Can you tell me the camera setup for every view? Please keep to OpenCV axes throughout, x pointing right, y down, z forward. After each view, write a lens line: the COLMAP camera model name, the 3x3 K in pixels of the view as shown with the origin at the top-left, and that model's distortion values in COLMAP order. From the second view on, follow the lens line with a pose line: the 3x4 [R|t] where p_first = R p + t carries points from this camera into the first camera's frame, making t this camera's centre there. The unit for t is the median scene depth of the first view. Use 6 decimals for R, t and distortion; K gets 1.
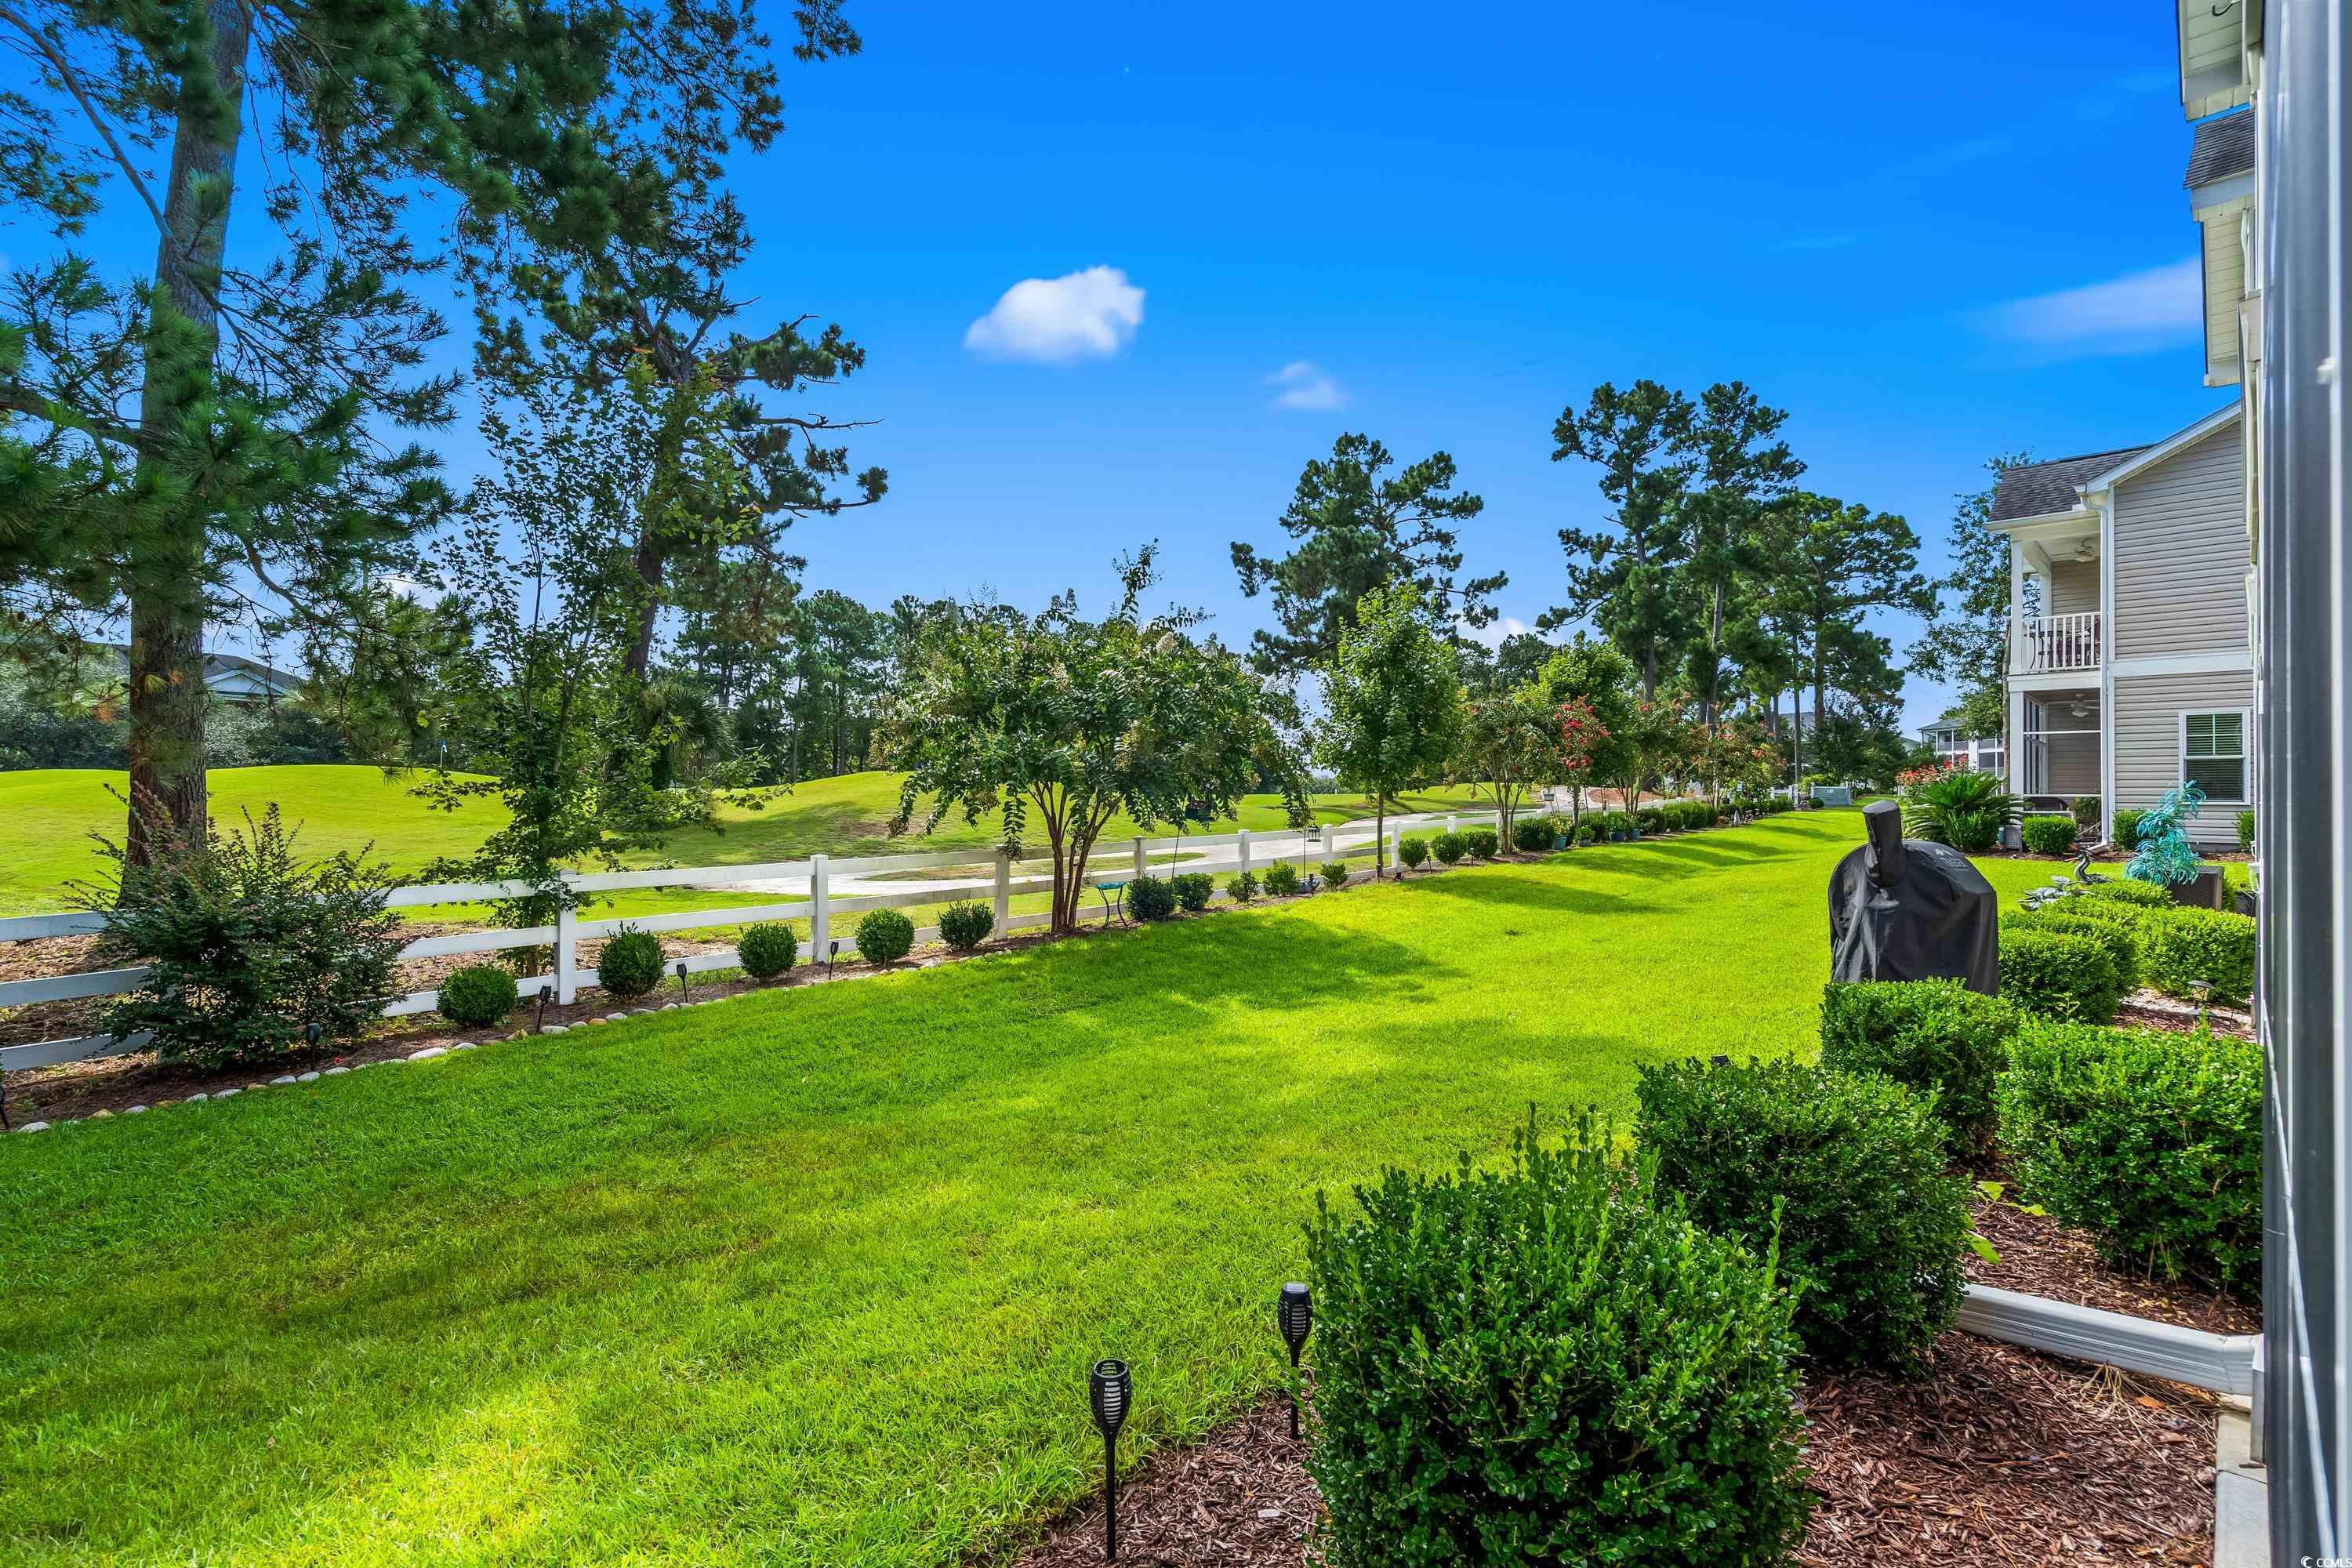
lens RADIAL K [[1080.0, 0, 1171.1], [0, 1080.0, 784.9], [0, 0, 1]] dist [-0.009478, 0.009619]
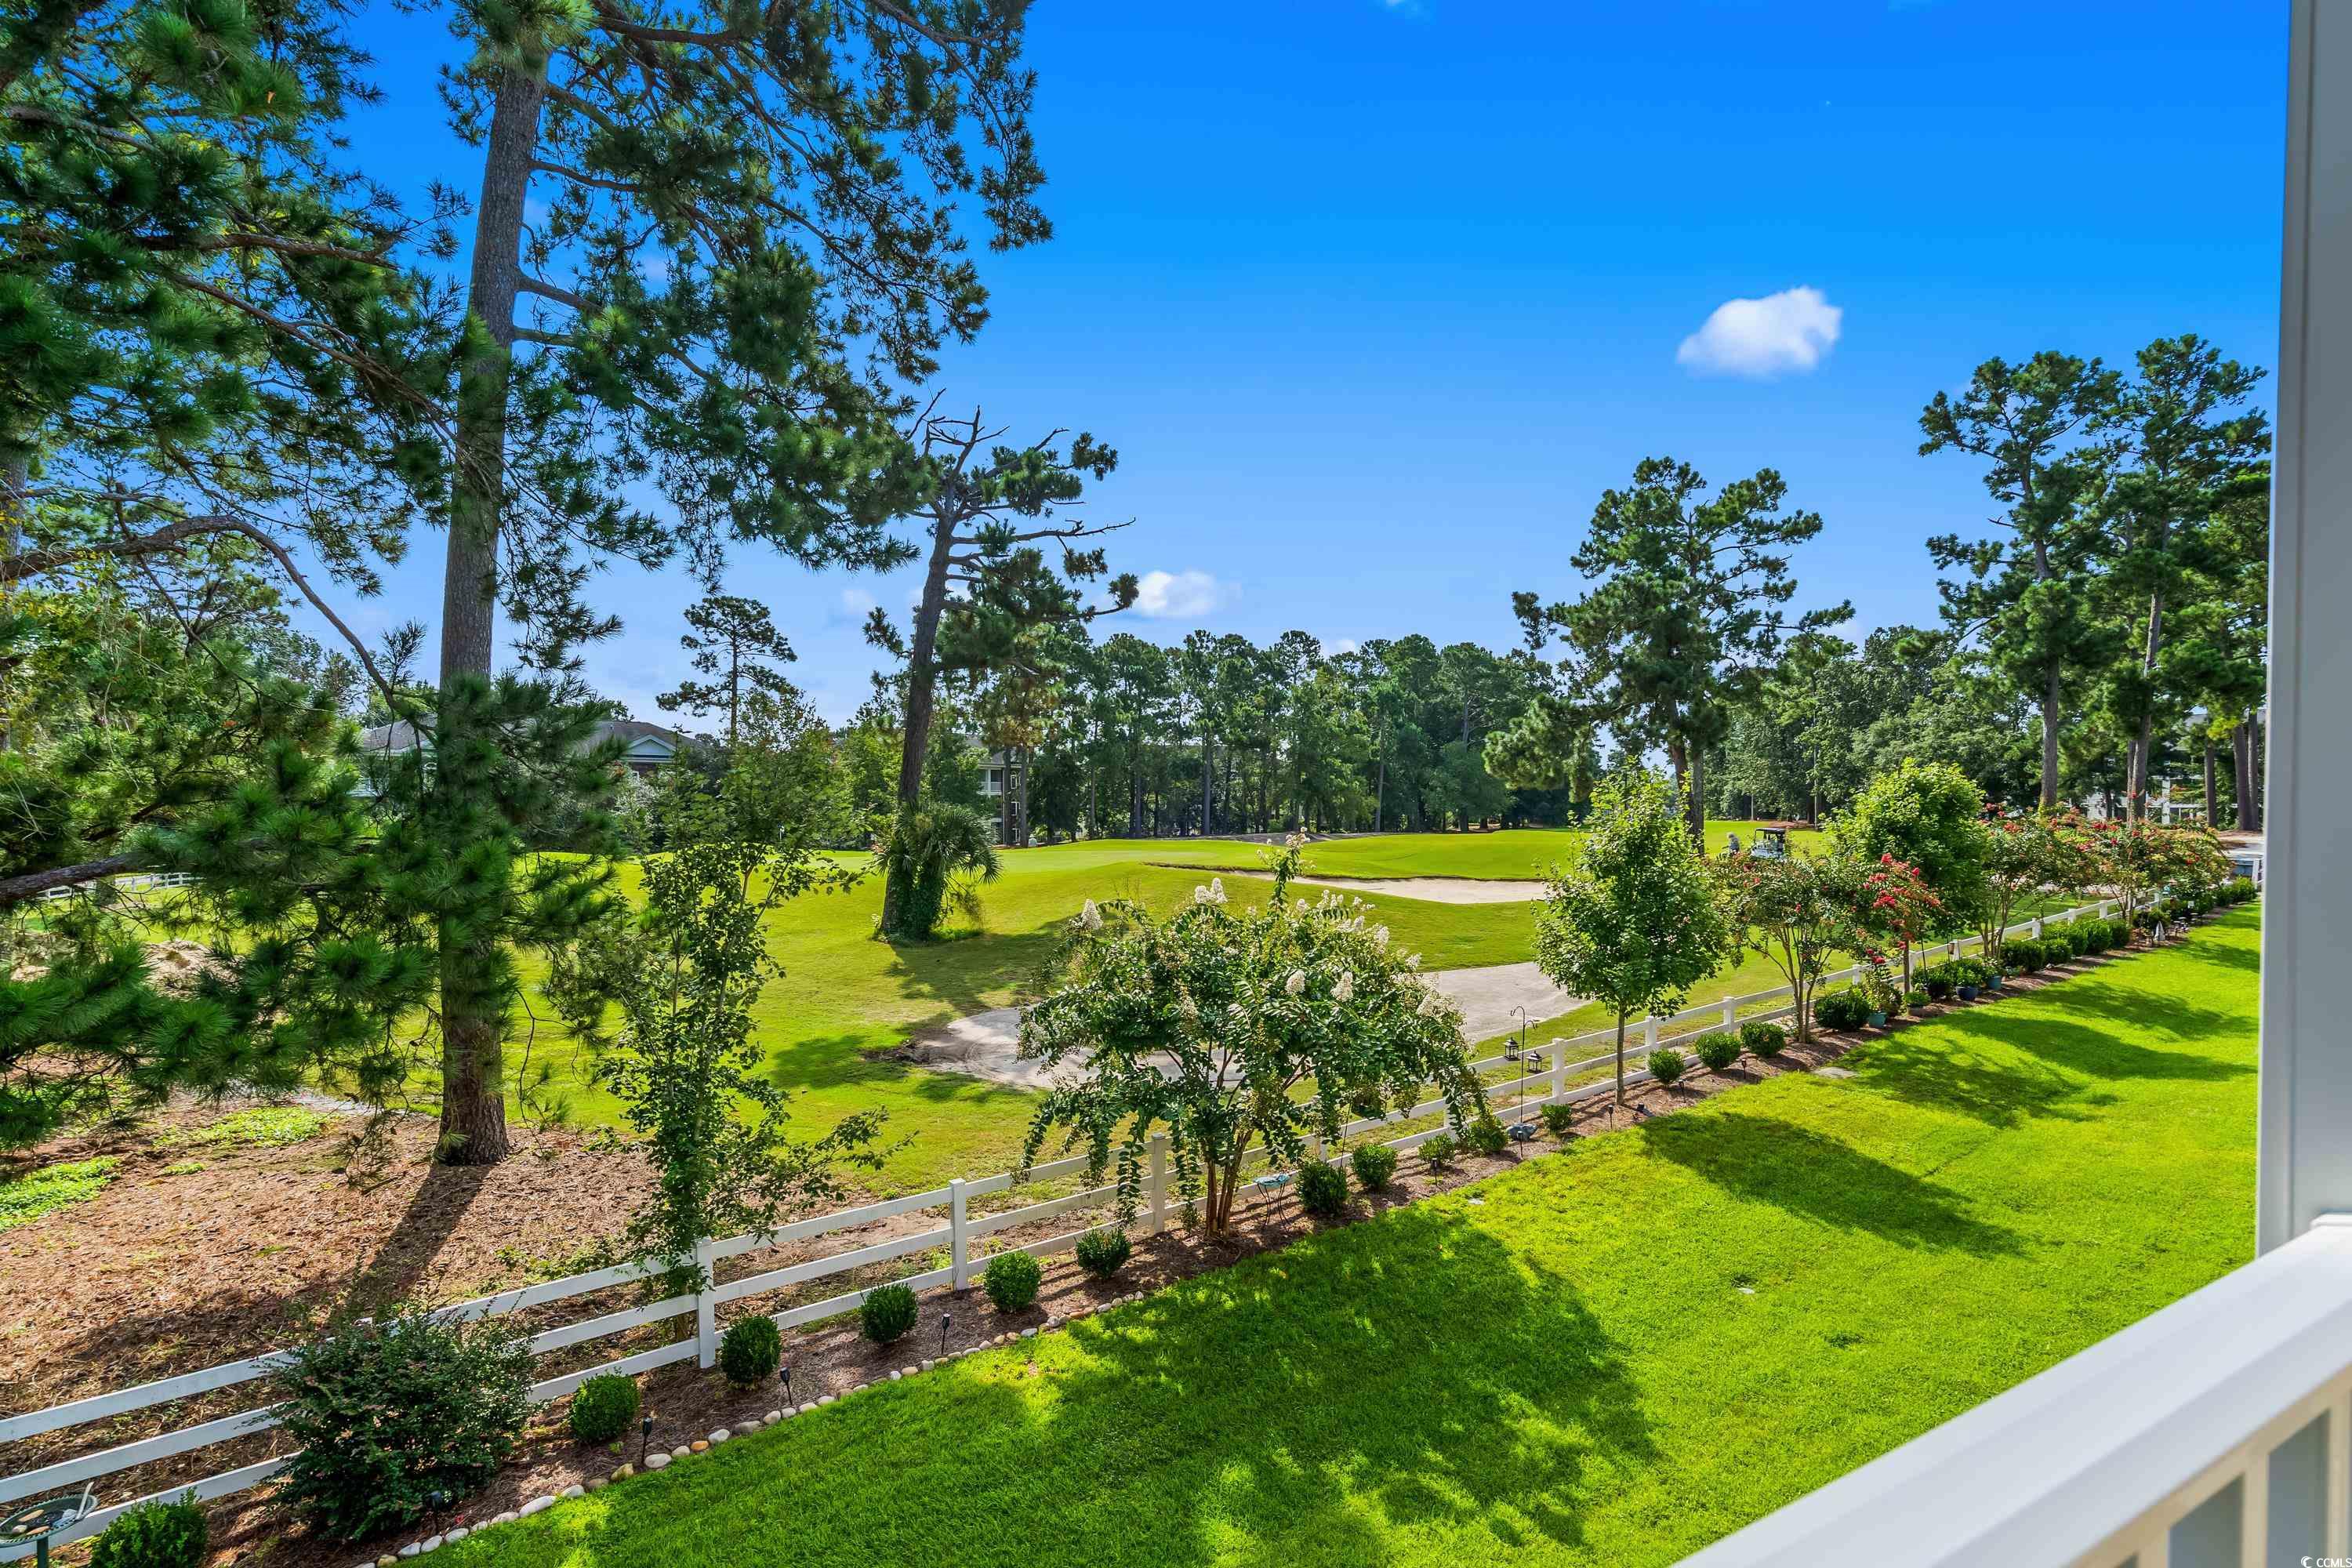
lens RADIAL K [[1084.5, 0, 1180.4], [0, 1084.5, 821.7], [0, 0, 1]] dist [-0.002875, 0.005680]
pose [[0.961593, -0.009502, -0.274313, 0.047606], [0.019723, 0.999209, 0.034524, -0.092526], [0.273768, -0.038608, 0.961020, 0.031089]]
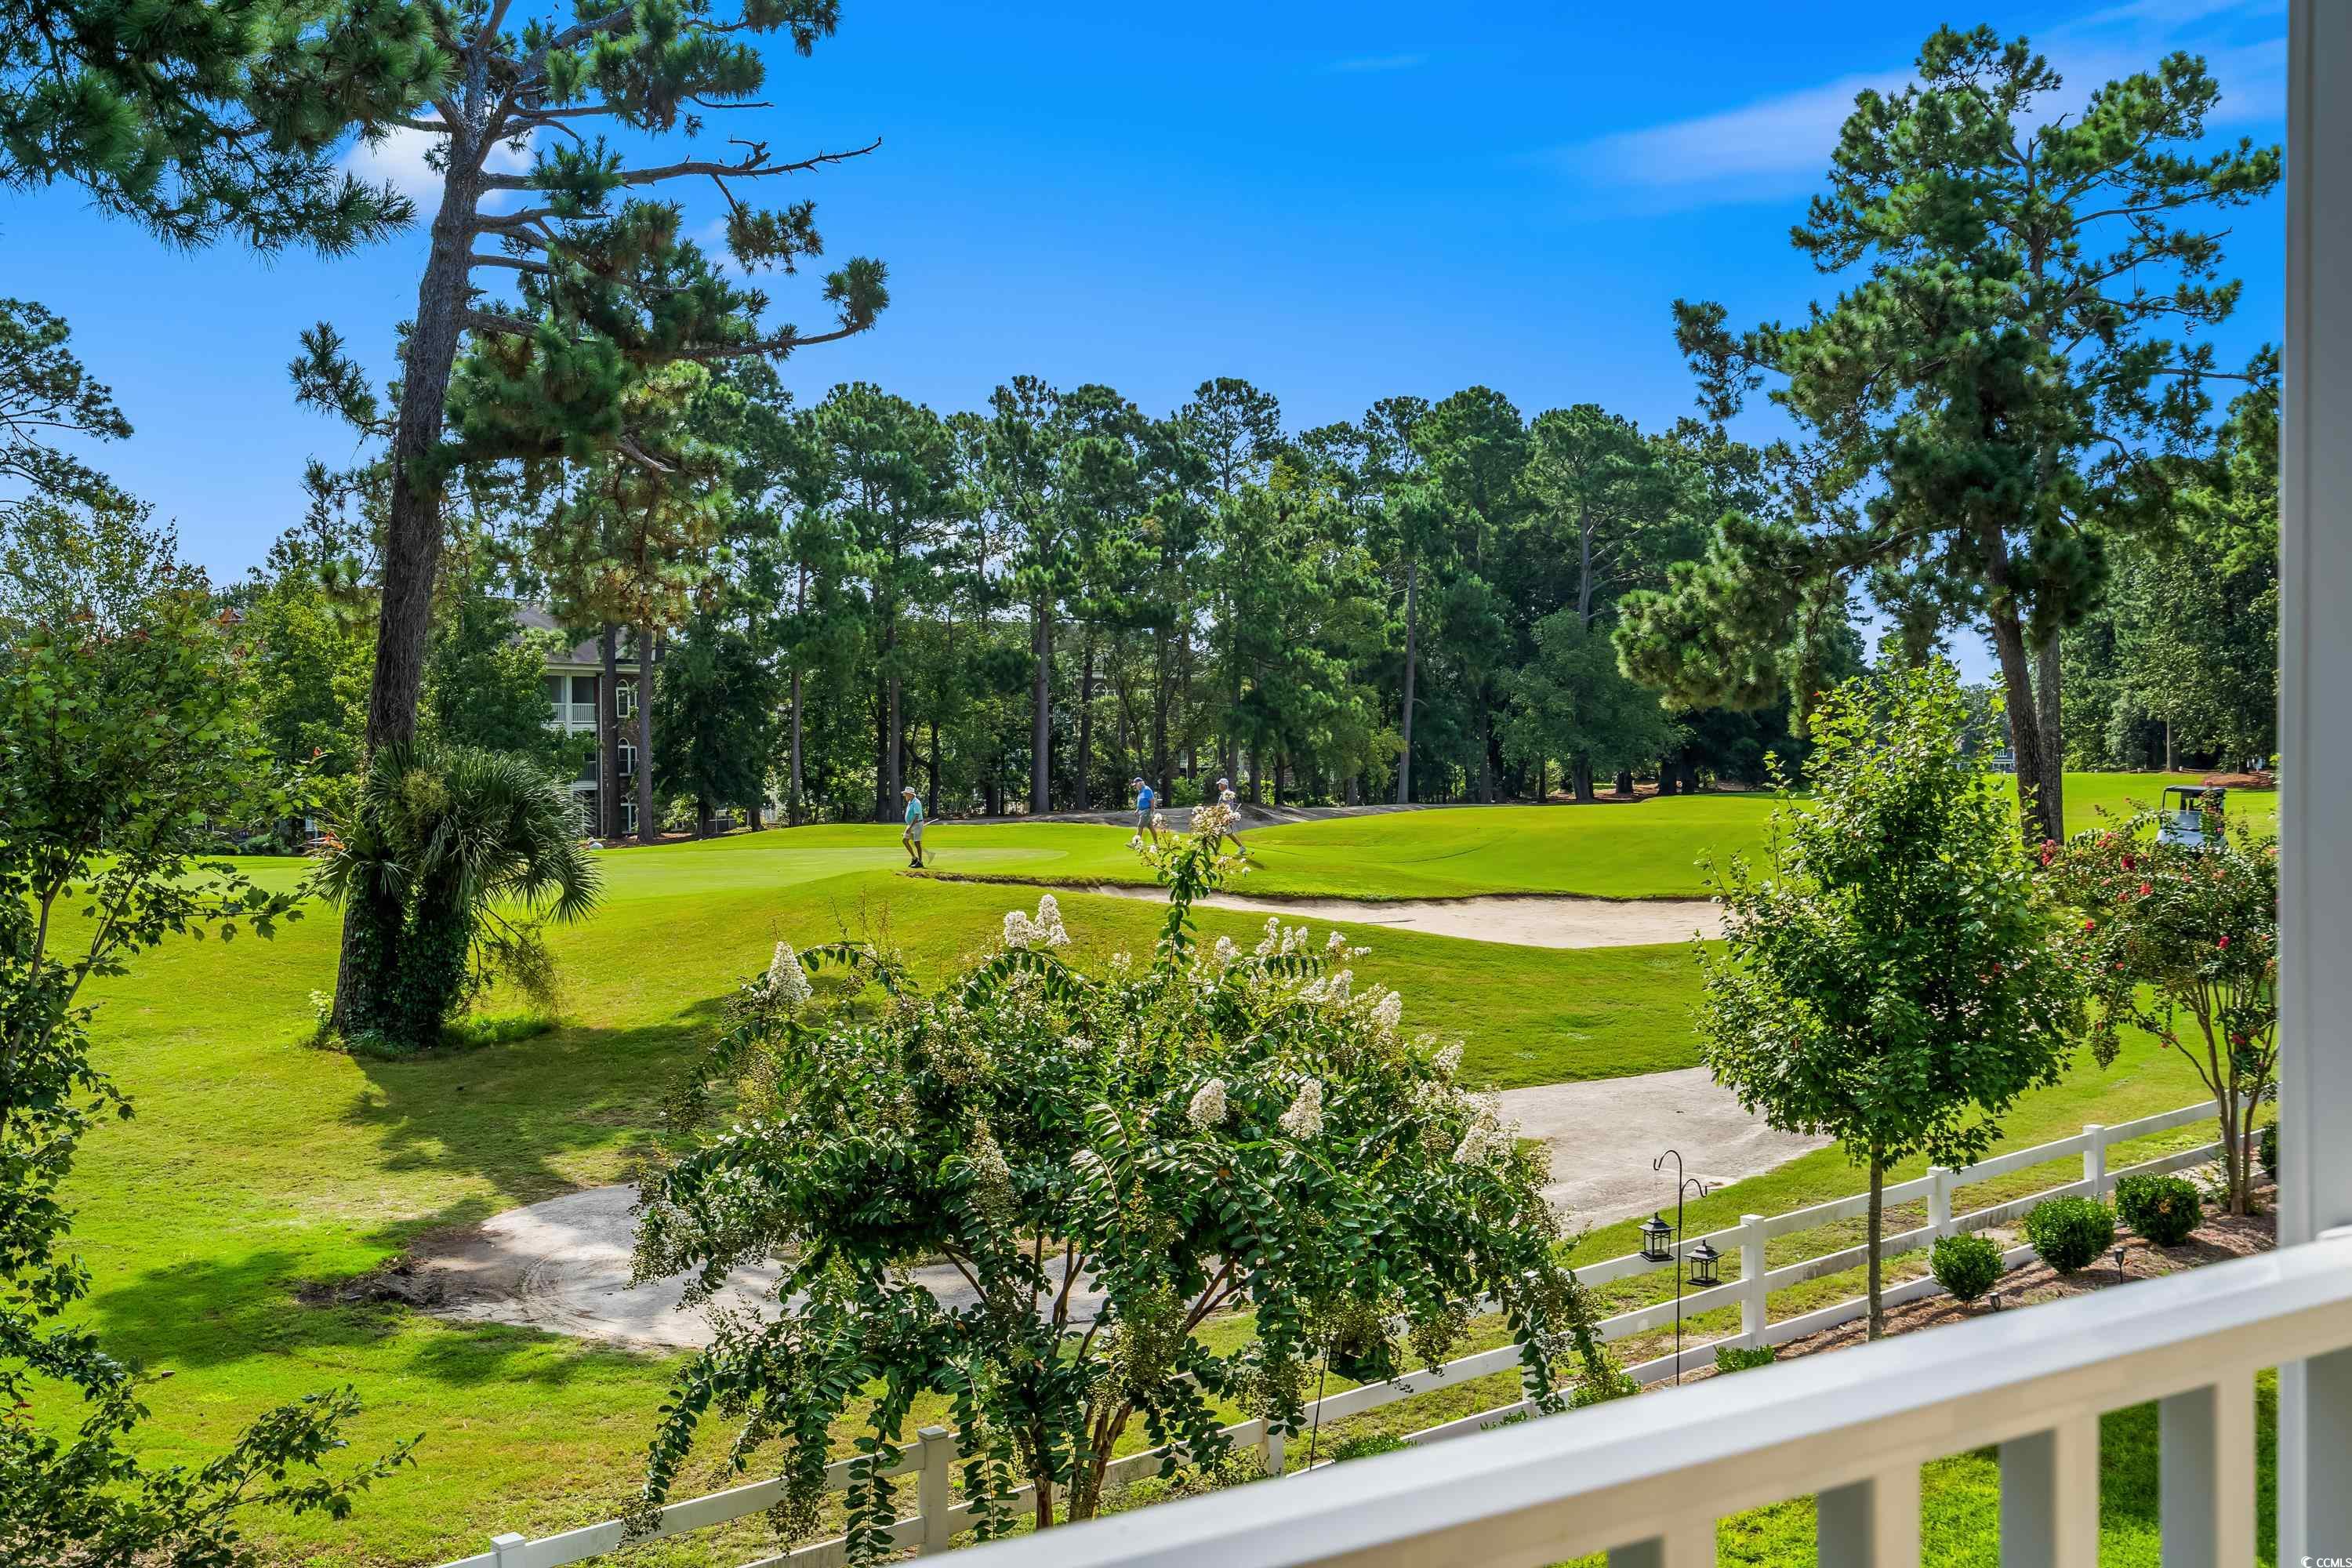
lens RADIAL K [[2322.5, 0, 1169.4], [0, 2322.5, 782.6], [0, 0, 1]] dist [0.008019, -0.005087]
pose [[0.979983, -0.018502, -0.198218, 0.052942], [0.025975, 0.999044, 0.035168, -0.092024], [0.197378, -0.039613, 0.979527, 0.019586]]
